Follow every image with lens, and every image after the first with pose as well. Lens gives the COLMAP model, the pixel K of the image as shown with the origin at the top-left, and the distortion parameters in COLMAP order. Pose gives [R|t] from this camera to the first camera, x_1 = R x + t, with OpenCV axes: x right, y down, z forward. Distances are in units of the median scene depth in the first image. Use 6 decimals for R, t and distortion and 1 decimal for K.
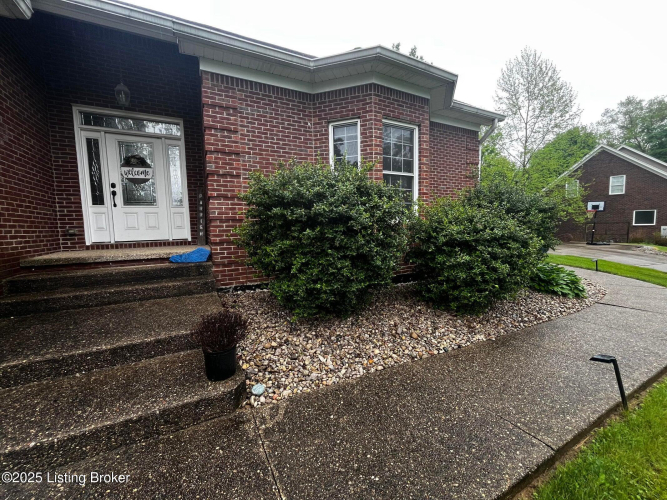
lens RADIAL K [[270.0, 0, 333.0], [0, 270.0, 249.5], [0, 0, 1]] dist [-0.001109, -0.000597]
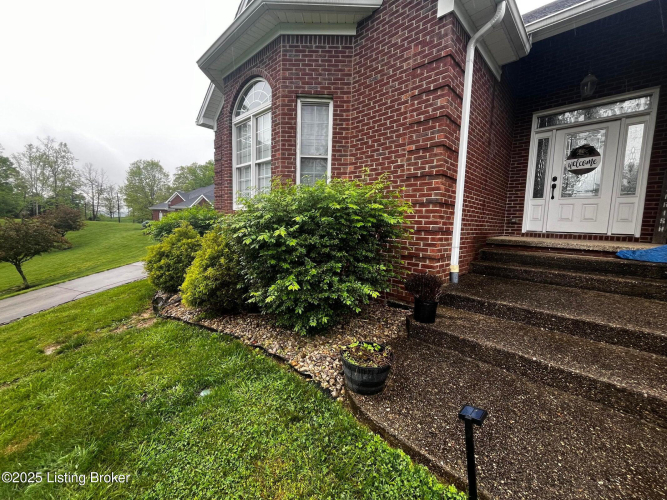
lens RADIAL K [[270.0, 0, 334.0], [0, 270.0, 249.2], [0, 0, 1]] dist [-0.001109, -0.000597]
pose [[0.317071, 0.129458, -0.939525, -0.056783], [-0.120599, 0.988102, 0.095452, 0.043216], [0.940703, 0.083040, 0.328911, -0.159005]]
